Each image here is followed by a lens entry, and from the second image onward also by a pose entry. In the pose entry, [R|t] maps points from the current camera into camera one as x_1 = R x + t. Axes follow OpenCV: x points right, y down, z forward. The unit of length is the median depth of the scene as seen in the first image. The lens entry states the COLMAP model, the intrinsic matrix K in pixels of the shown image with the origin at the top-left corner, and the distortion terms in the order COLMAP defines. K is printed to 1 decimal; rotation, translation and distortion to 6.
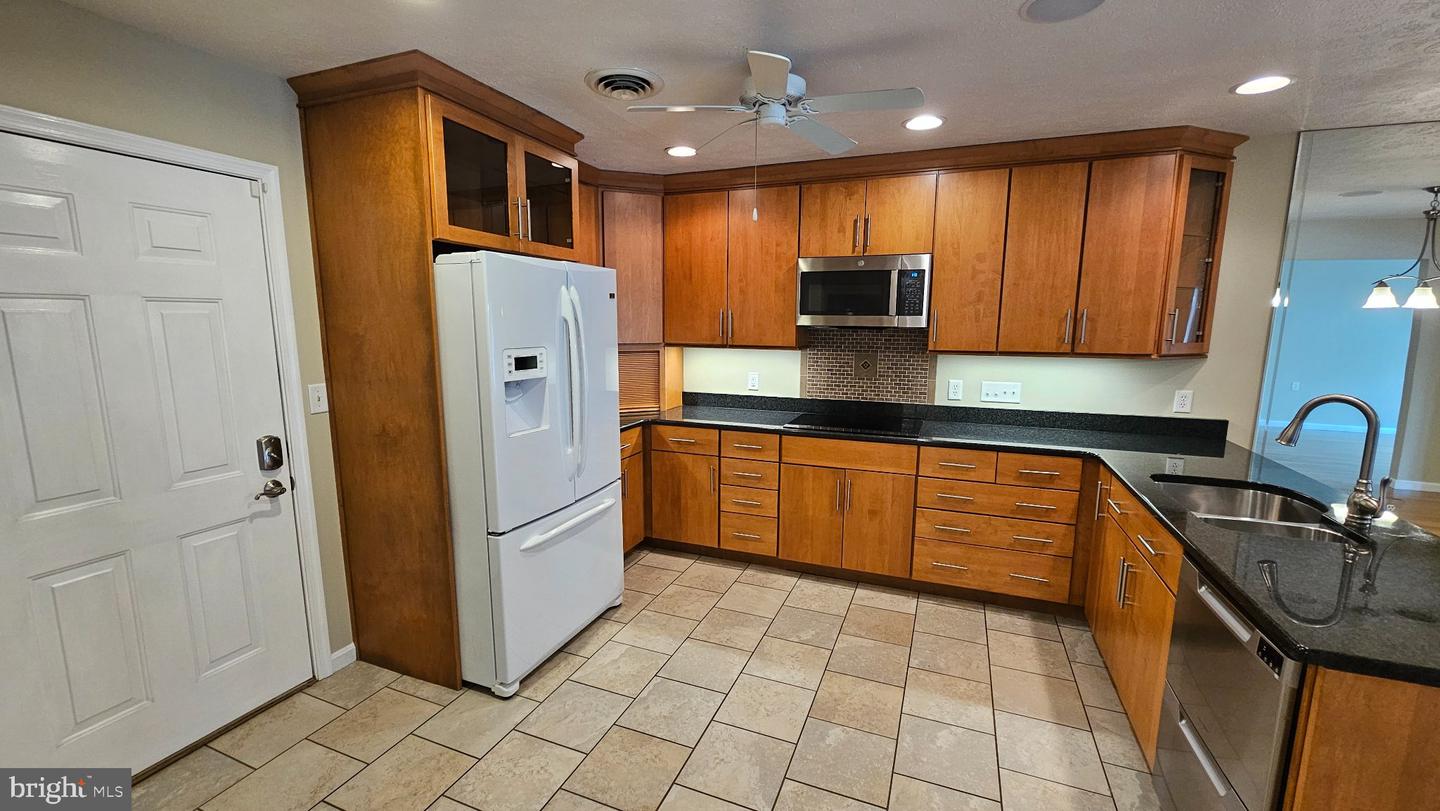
lens RADIAL K [[586.5, 0, 712.2], [0, 586.5, 409.3], [0, 0, 1]] dist [0.001671, -0.000150]
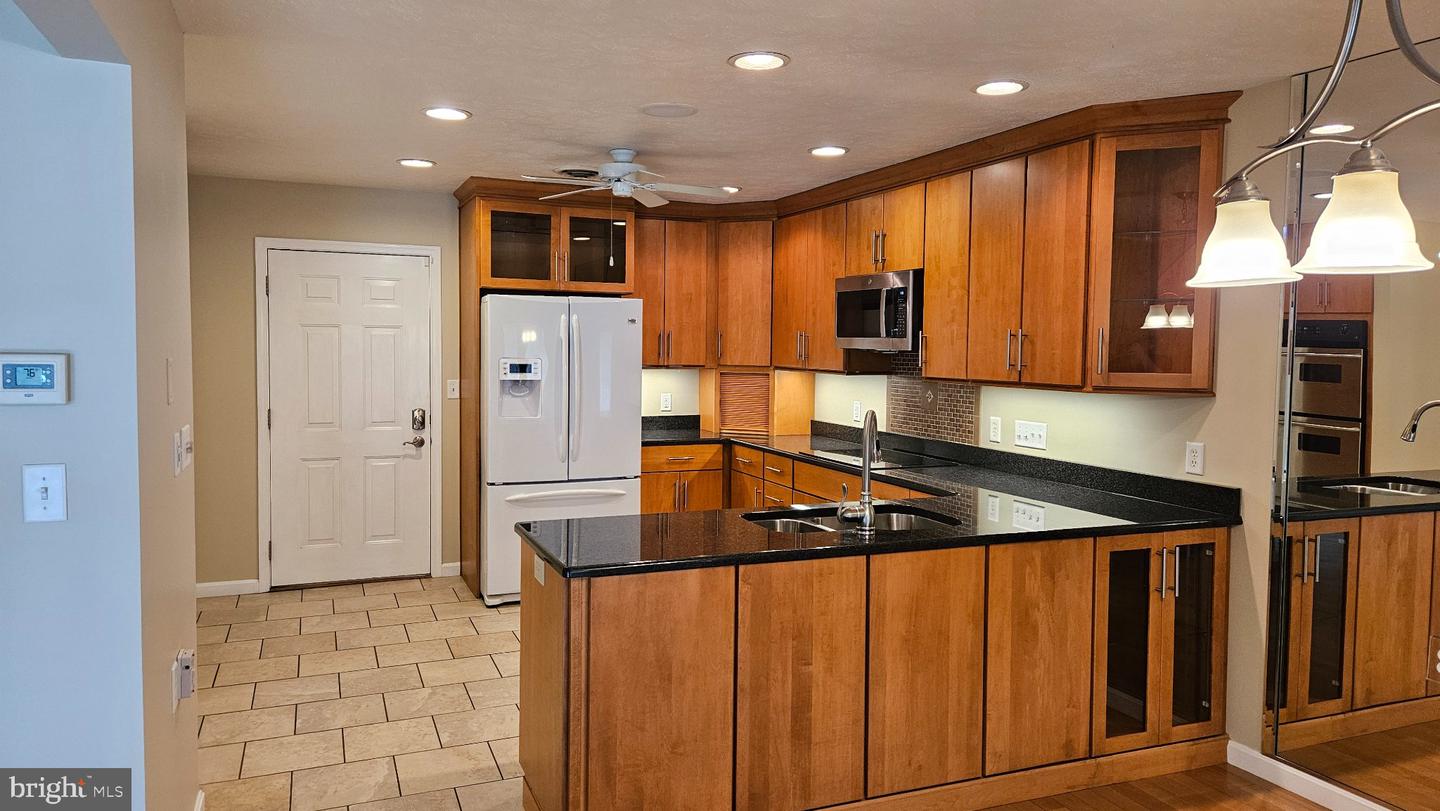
lens RADIAL K [[961.4, 0, 710.9], [0, 961.4, 385.5], [0, 0, 1]] dist [0.097649, -0.091521]
pose [[0.705519, 0.036142, -0.707769, 1.350413], [-0.117977, 0.990753, -0.067010, 0.052294], [0.698802, 0.130777, 0.703259, -0.263608]]
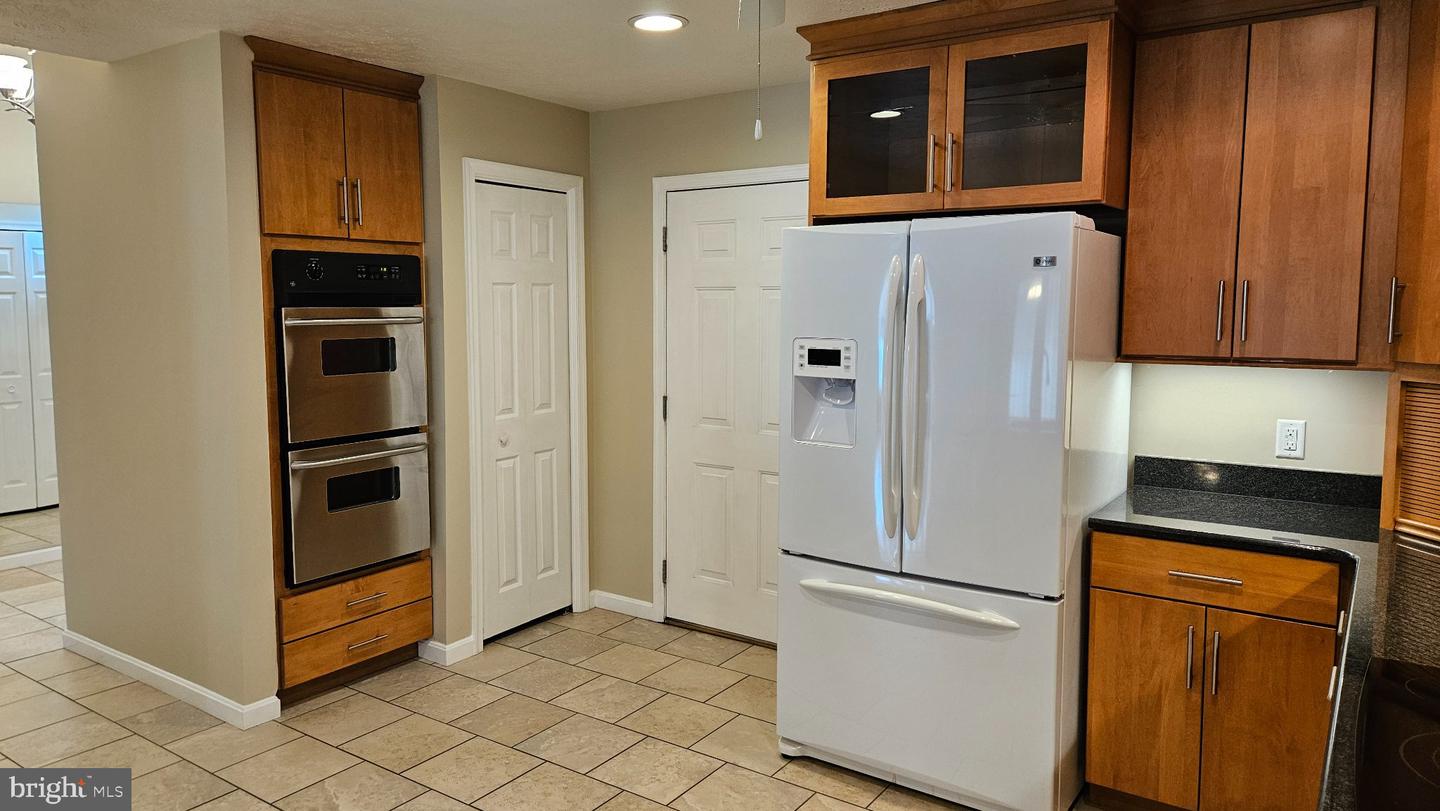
lens RADIAL K [[961.4, 0, 710.9], [0, 961.4, 385.5], [0, 0, 1]] dist [0.097649, -0.091521]
pose [[-0.214538, 0.083315, -0.973156, 0.802306], [-0.151746, 0.981414, 0.117475, -0.138421], [0.964856, 0.172875, -0.197908, 0.897637]]
